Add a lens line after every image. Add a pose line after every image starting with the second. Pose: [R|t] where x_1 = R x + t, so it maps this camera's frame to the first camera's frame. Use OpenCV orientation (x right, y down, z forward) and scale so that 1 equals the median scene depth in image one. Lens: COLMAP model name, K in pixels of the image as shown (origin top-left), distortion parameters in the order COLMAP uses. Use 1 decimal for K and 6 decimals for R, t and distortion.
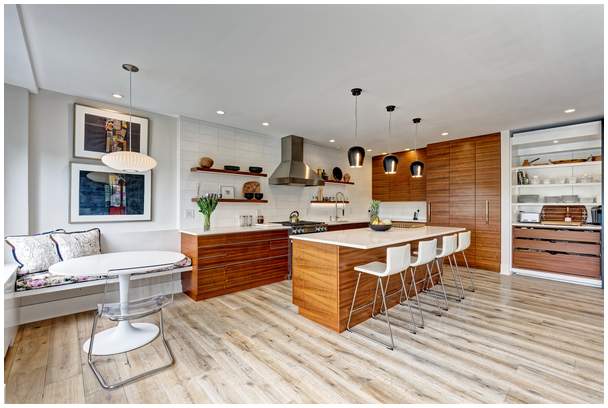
lens RADIAL K [[260.4, 0, 300.8], [0, 260.4, 207.3], [0, 0, 1]] dist [0.001039, -0.000314]
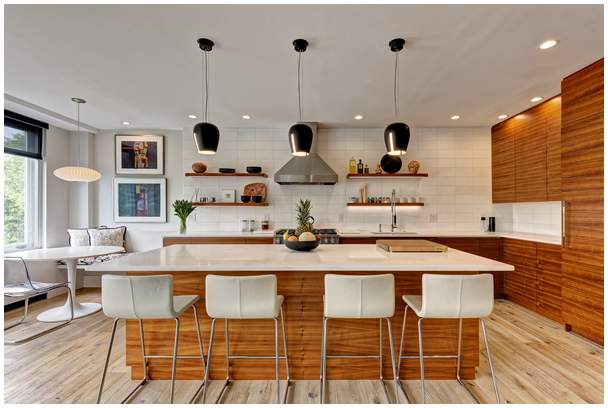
lens RADIAL K [[282.3, 0, 318.5], [0, 282.3, 213.0], [0, 0, 1]] dist [0.000731, -0.000204]
pose [[0.748662, 0.005101, -0.662933, 0.651633], [-0.004430, 0.999987, 0.002691, 0.002649], [0.662938, 0.000922, 0.748674, 0.417987]]
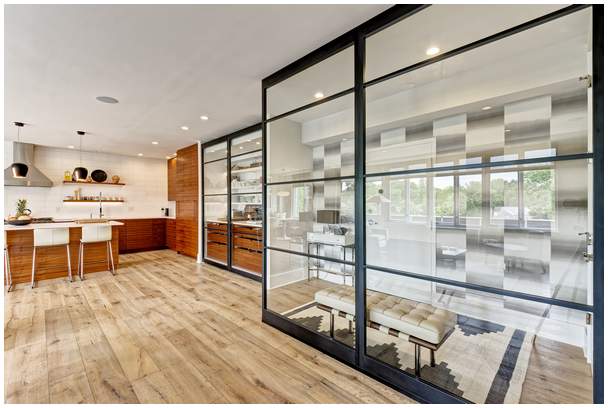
lens RADIAL K [[260.4, 0, 300.8], [0, 260.4, 207.3], [0, 0, 1]] dist [0.001039, -0.000314]
pose [[0.998956, -0.000517, 0.045689, 1.275051], [0.000211, 0.999977, 0.006713, -0.000405], [-0.045691, -0.006696, 0.998933, -0.220849]]
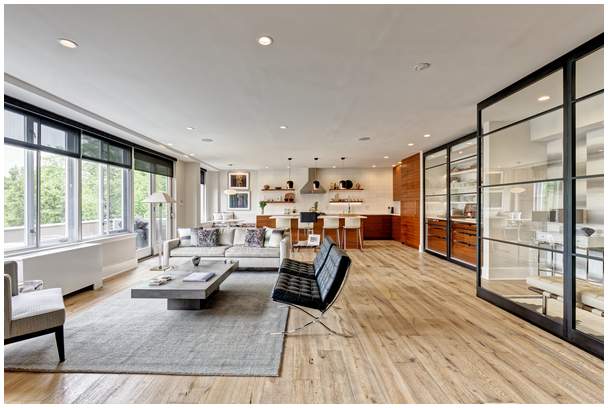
lens RADIAL K [[260.4, 0, 300.8], [0, 260.4, 207.3], [0, 0, 1]] dist [0.001039, -0.000314]
pose [[0.736721, 0.002817, -0.676191, 1.347734], [0.002721, 0.999971, 0.007130, 0.002596], [0.676191, -0.007093, 0.736692, -0.515378]]
